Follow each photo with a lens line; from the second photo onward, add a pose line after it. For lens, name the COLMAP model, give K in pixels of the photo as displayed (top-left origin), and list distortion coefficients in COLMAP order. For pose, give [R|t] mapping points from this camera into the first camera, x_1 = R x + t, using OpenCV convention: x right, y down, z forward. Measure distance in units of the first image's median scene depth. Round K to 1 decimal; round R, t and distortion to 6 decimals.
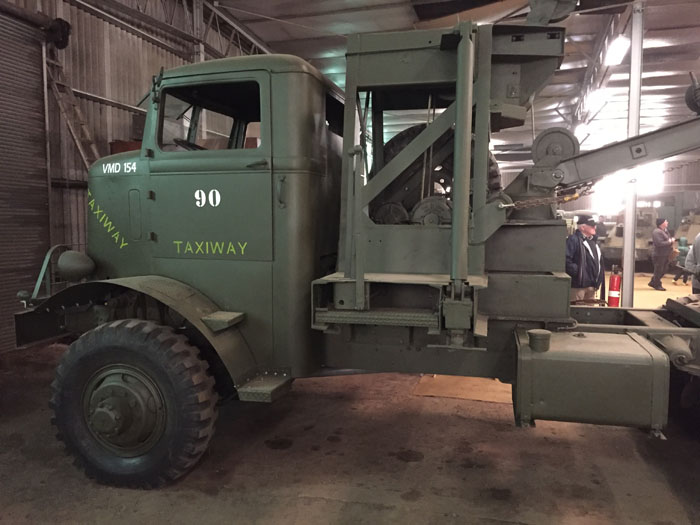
lens RADIAL K [[606.5, 0, 353.4], [0, 606.5, 264.1], [0, 0, 1]] dist [0.069506, -0.075539]
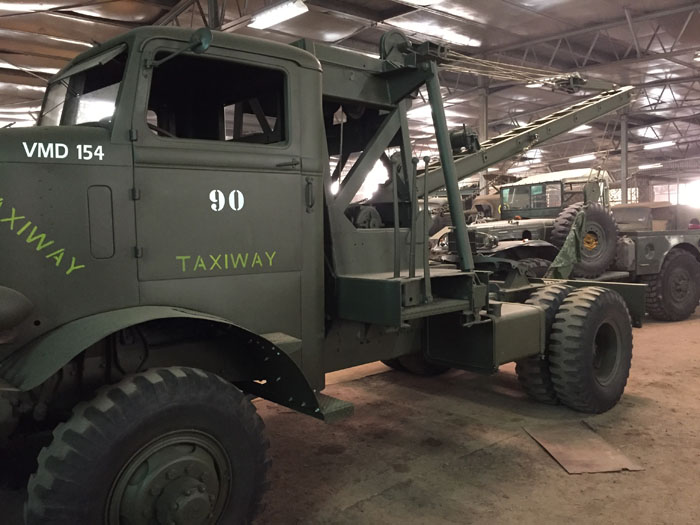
lens RADIAL K [[606.5, 0, 353.4], [0, 606.5, 261.4], [0, 0, 1]] dist [0.069506, -0.075539]
pose [[0.543479, -0.062644, 0.837082, -0.828067], [0.081177, 0.996460, 0.021867, -0.031009], [-0.835488, 0.056068, 0.546641, 0.416100]]
